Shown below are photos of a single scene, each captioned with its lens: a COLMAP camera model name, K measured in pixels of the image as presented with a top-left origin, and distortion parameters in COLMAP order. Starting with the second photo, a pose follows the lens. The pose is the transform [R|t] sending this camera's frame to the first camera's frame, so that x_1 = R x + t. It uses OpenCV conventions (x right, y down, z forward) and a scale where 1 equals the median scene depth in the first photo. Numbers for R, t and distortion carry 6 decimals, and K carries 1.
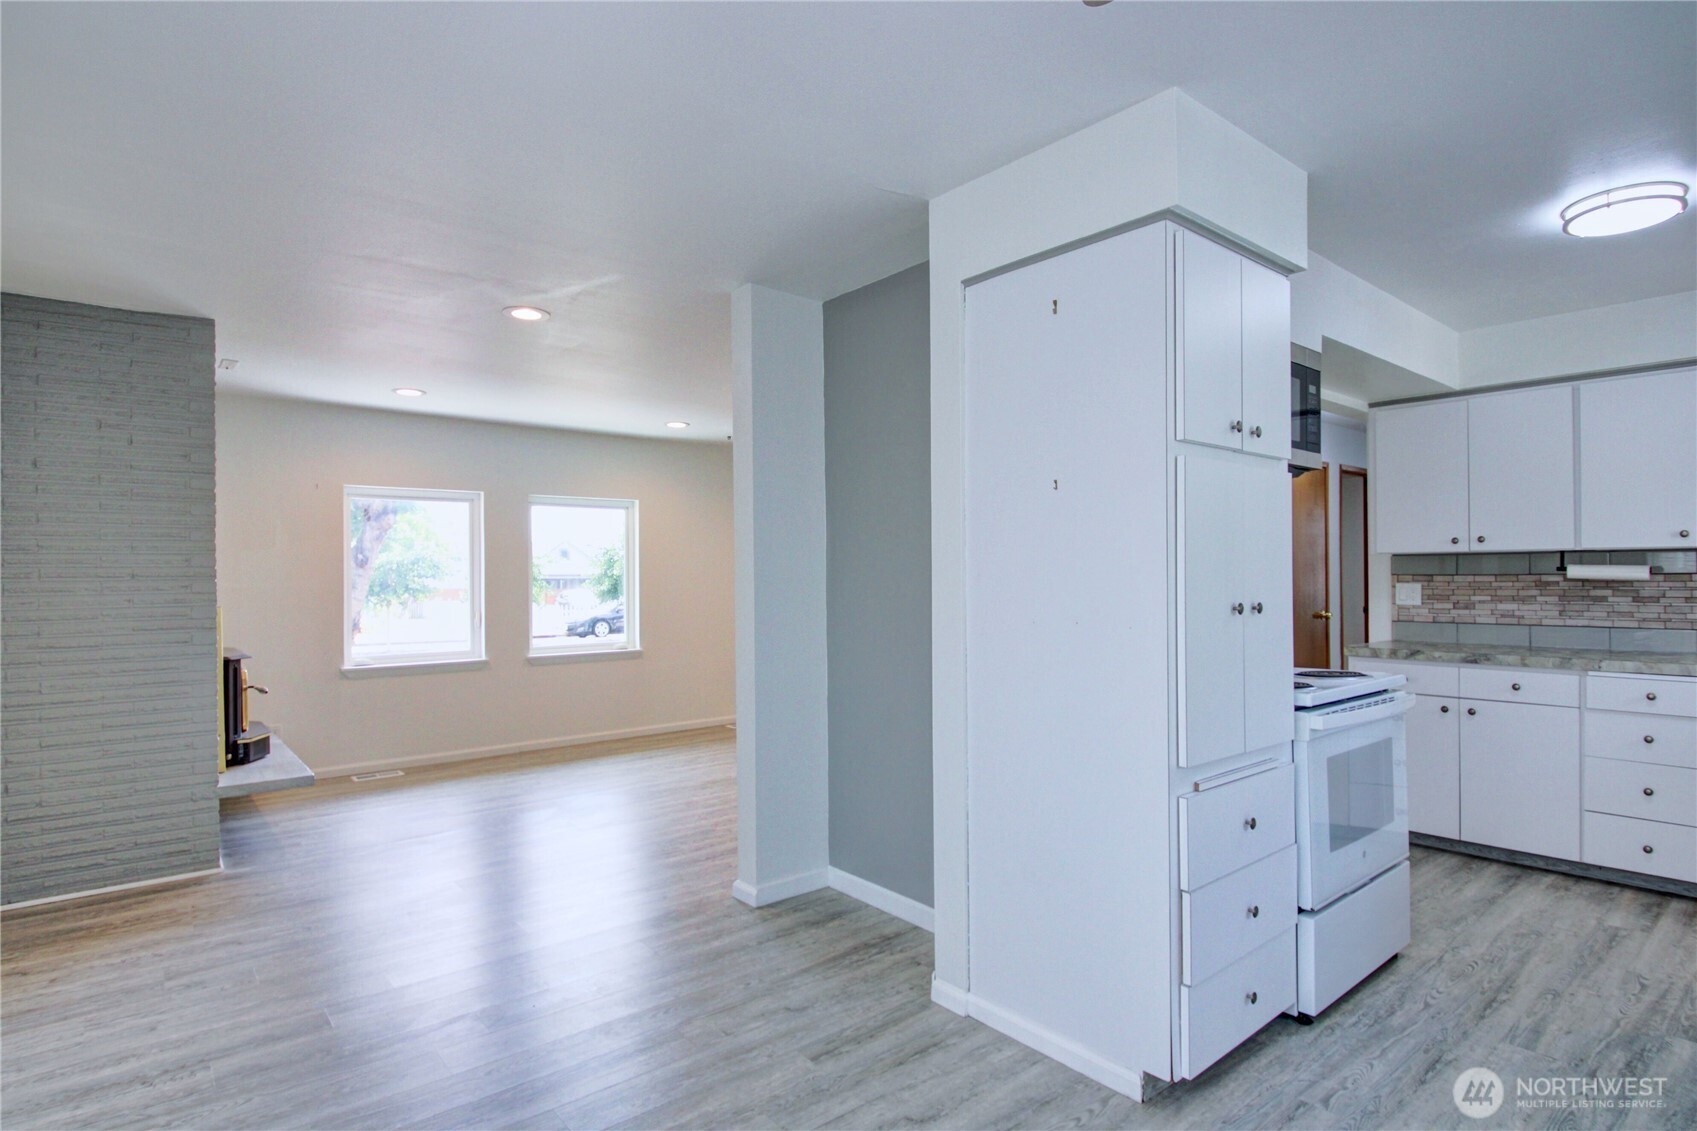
lens RADIAL K [[888.3, 0, 852.4], [0, 888.3, 576.5], [0, 0, 1]] dist [0.004606, -0.022917]
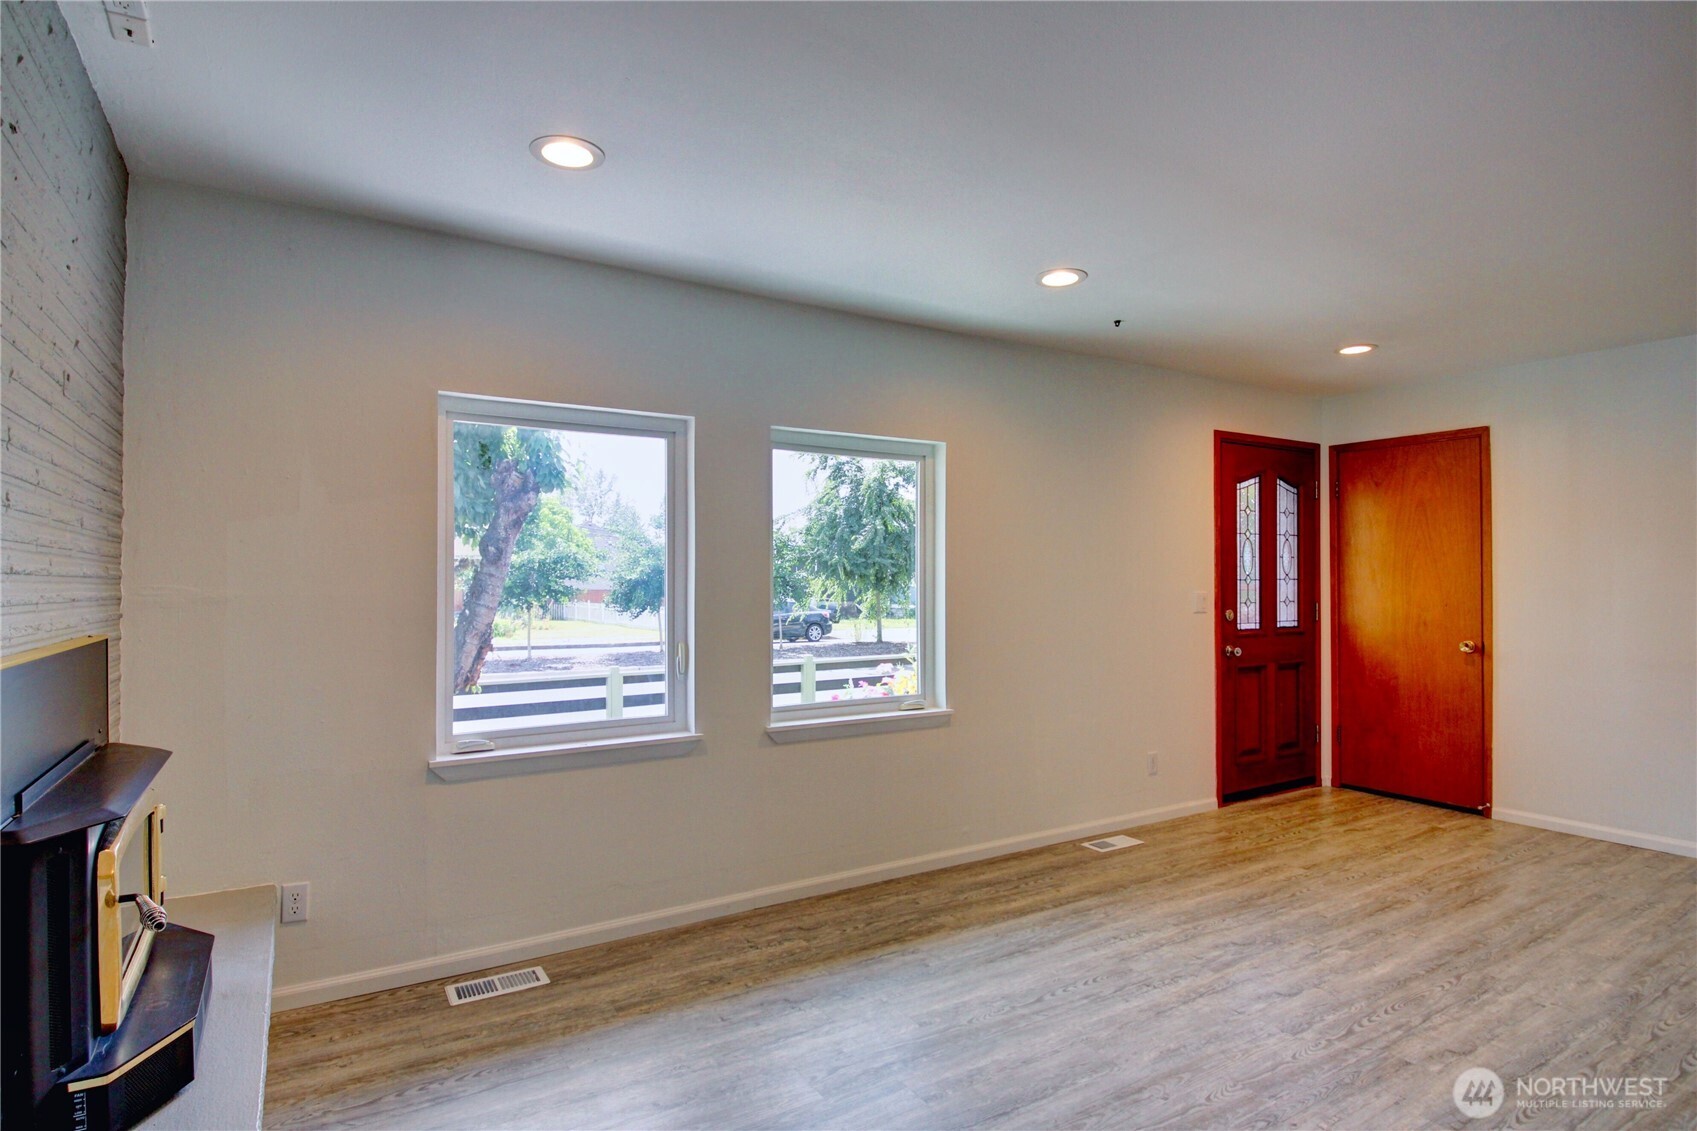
lens RADIAL K [[888.3, 0, 852.4], [0, 888.3, 576.5], [0, 0, 1]] dist [0.004606, -0.022917]
pose [[0.990891, 0.008000, -0.134432, -0.379707], [-0.008501, 0.999959, -0.003153, 0.000189], [0.134401, 0.004267, 0.990918, 0.742185]]
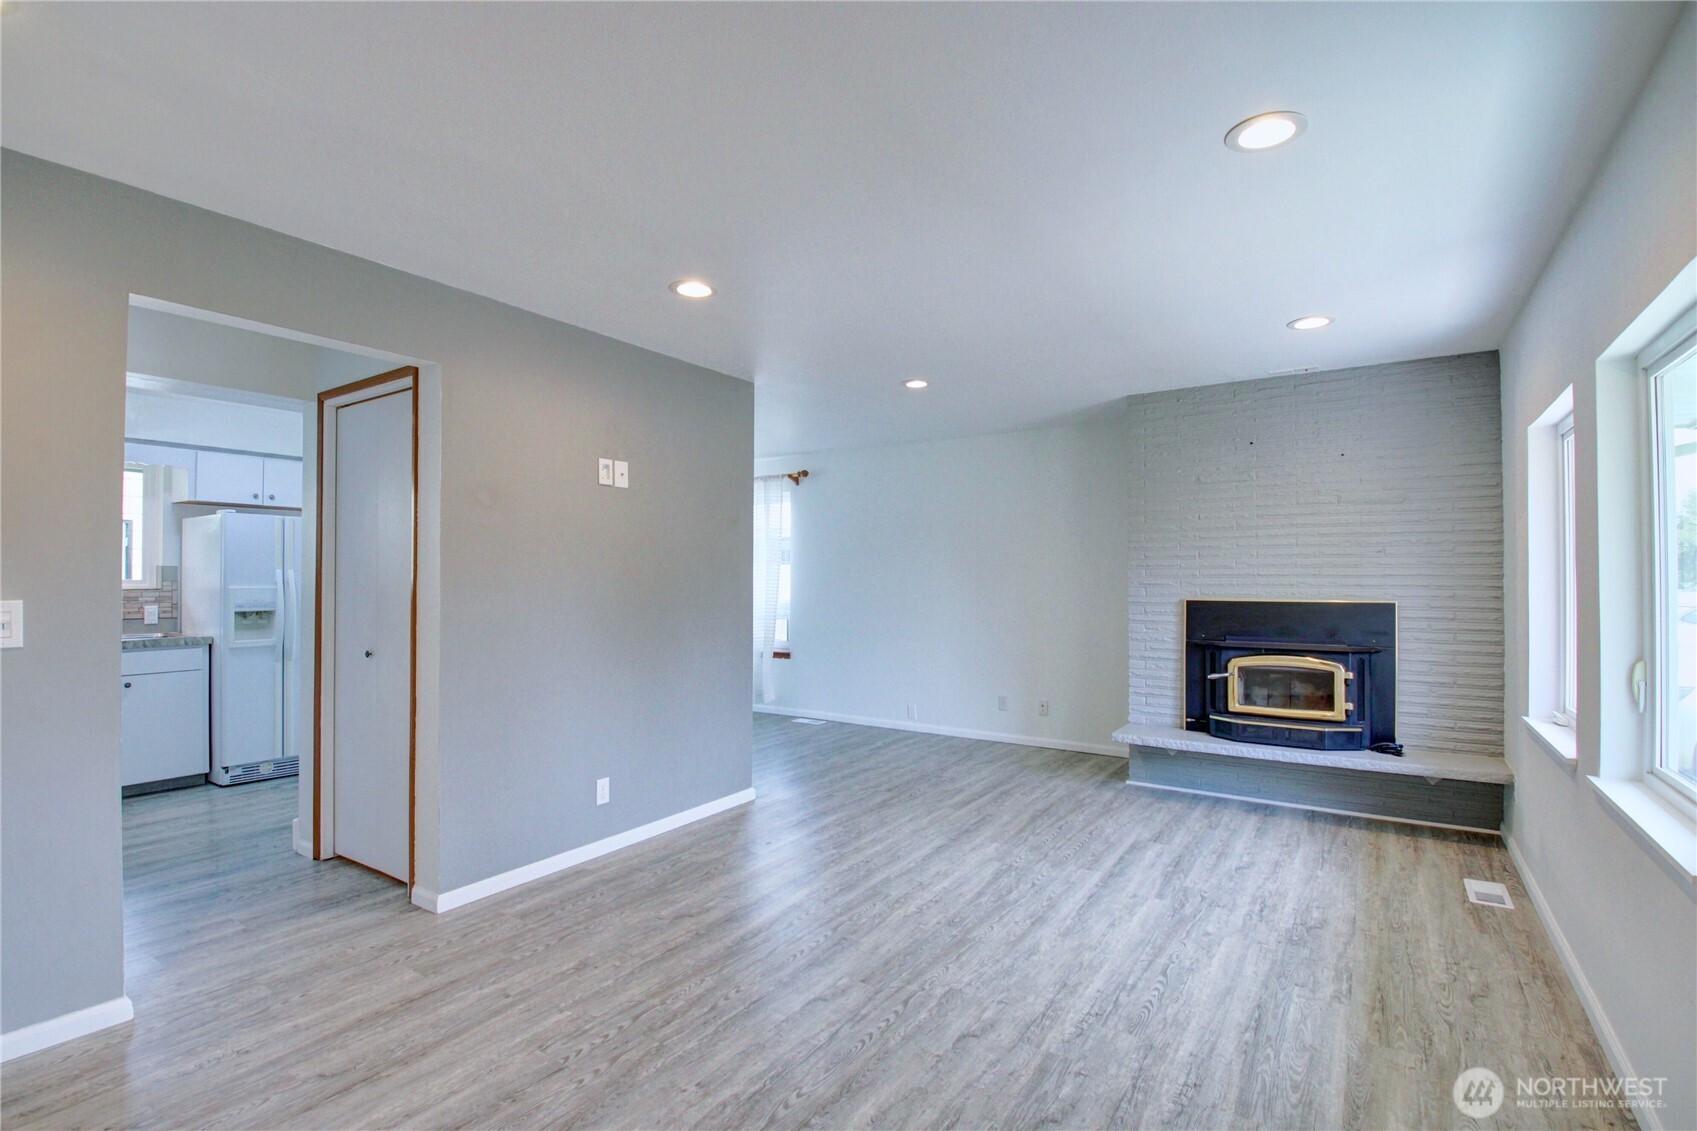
lens RADIAL K [[794.6, 0, 840.1], [0, 794.6, 571.9], [0, 0, 1]] dist [0.017198, -0.027226]
pose [[-0.961272, 0.005723, -0.275541, 0.053668], [0.006998, 0.999969, -0.003644, -0.005764], [0.275512, -0.005432, -0.961282, 1.859152]]
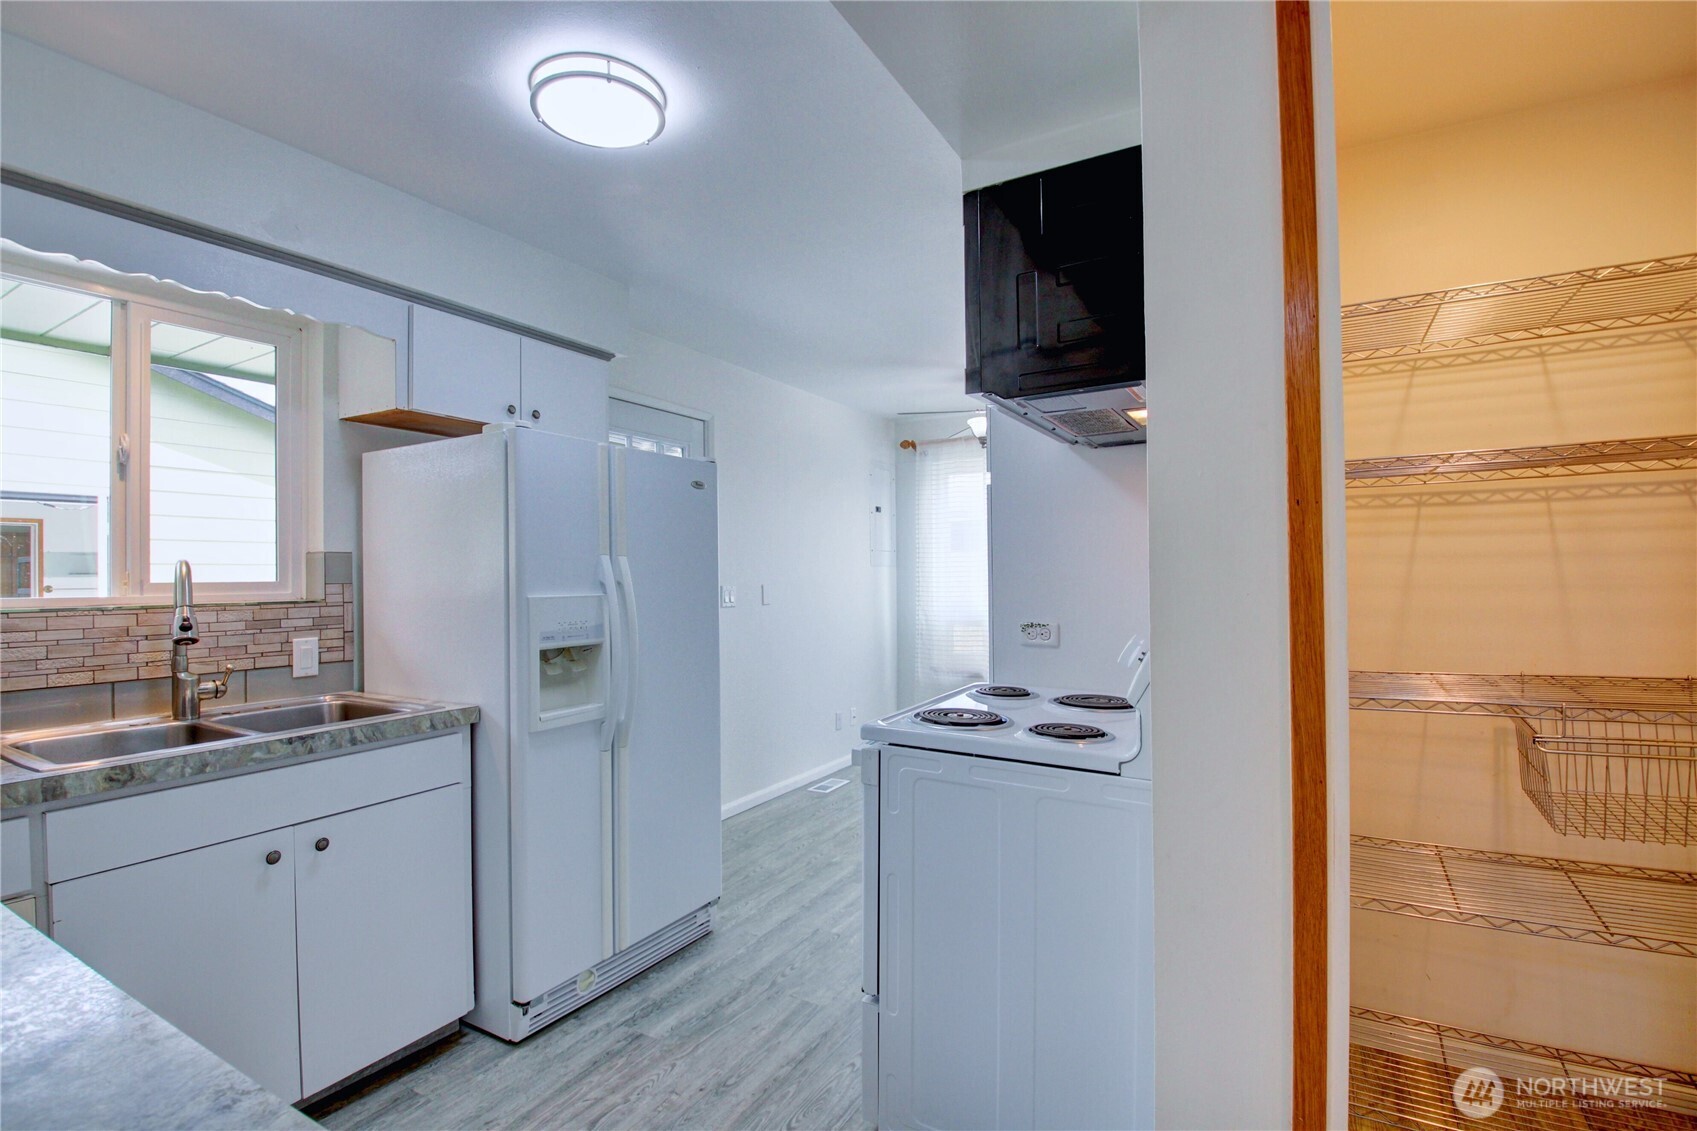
lens RADIAL K [[794.6, 0, 840.1], [0, 794.6, 571.9], [0, 0, 1]] dist [0.017198, -0.027226]
pose [[-0.939310, 0.015282, -0.342730, 0.573132], [0.017271, 0.999847, -0.002751, -0.003937], [0.342635, -0.008503, -0.939430, 1.058586]]
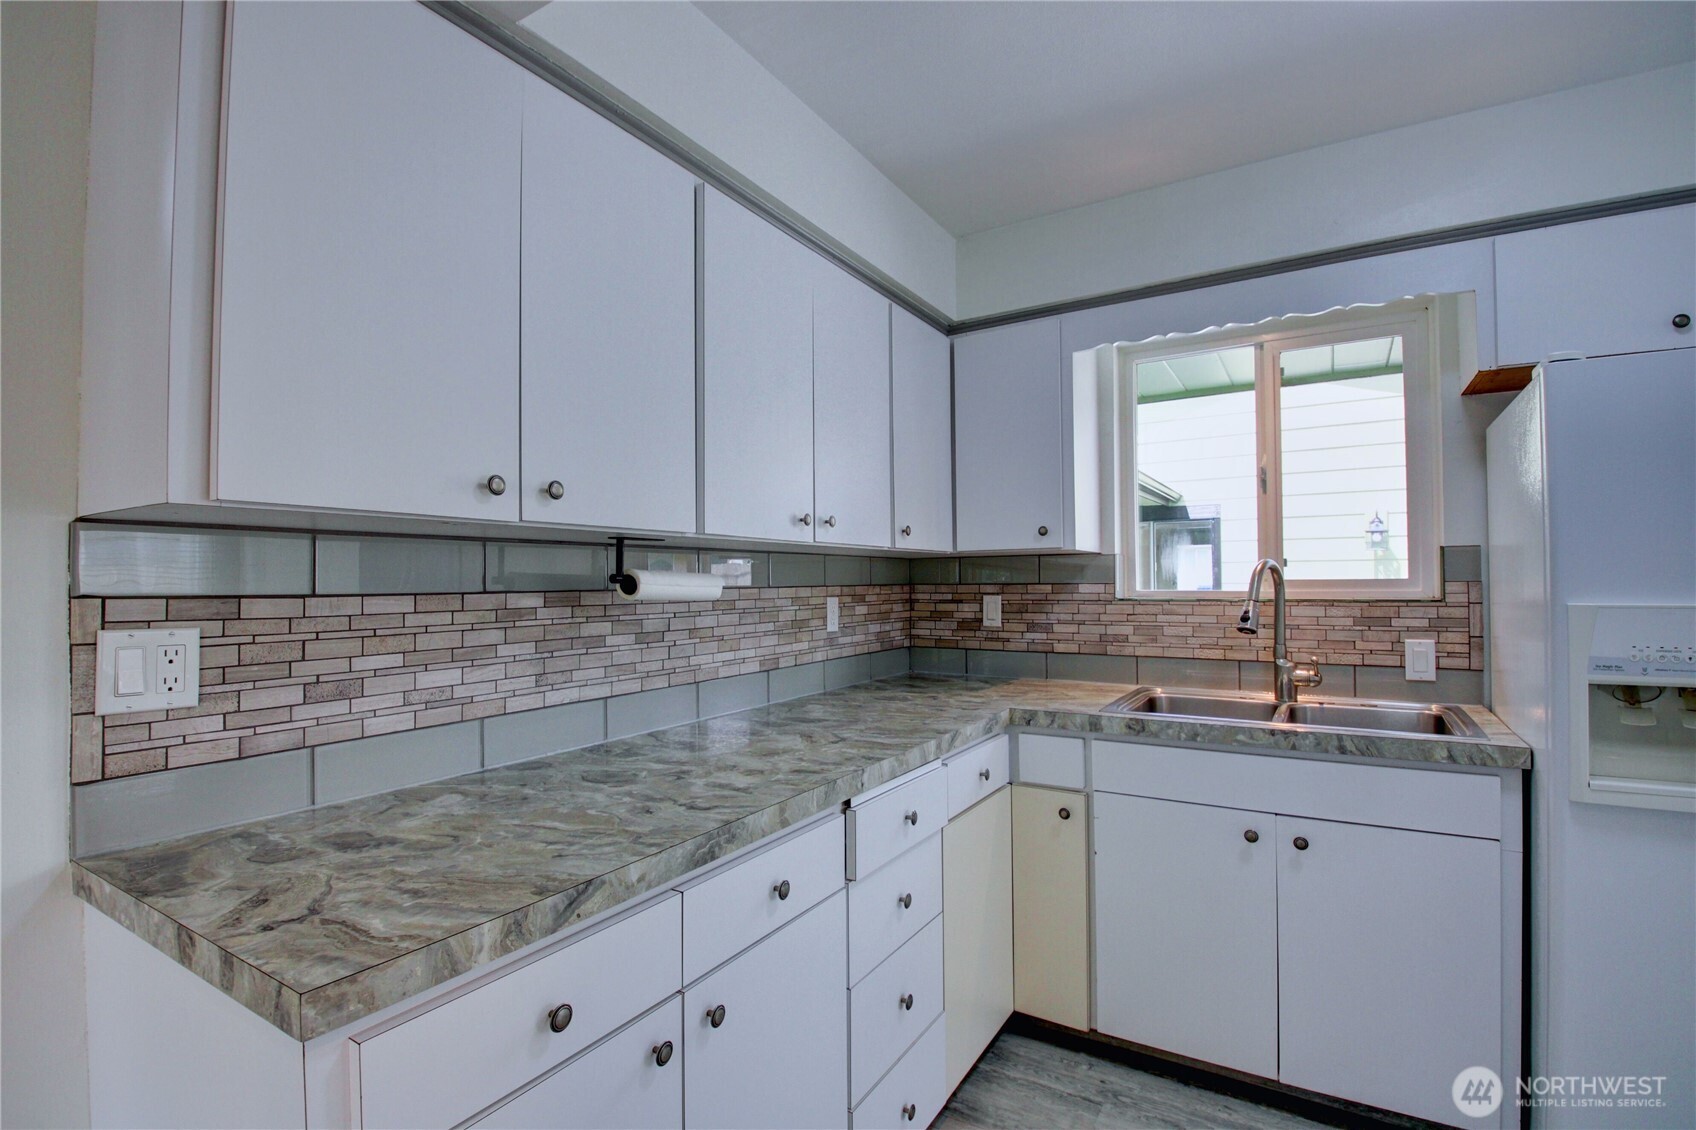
lens RADIAL K [[794.1, 0, 839.6], [0, 794.1, 571.4], [0, 0, 1]] dist [0.017198, -0.027226]
pose [[-0.315368, 0.021632, 0.948723, 0.356347], [0.008908, 0.999764, -0.019834, -0.003132], [-0.948928, 0.002196, -0.315486, 0.926796]]
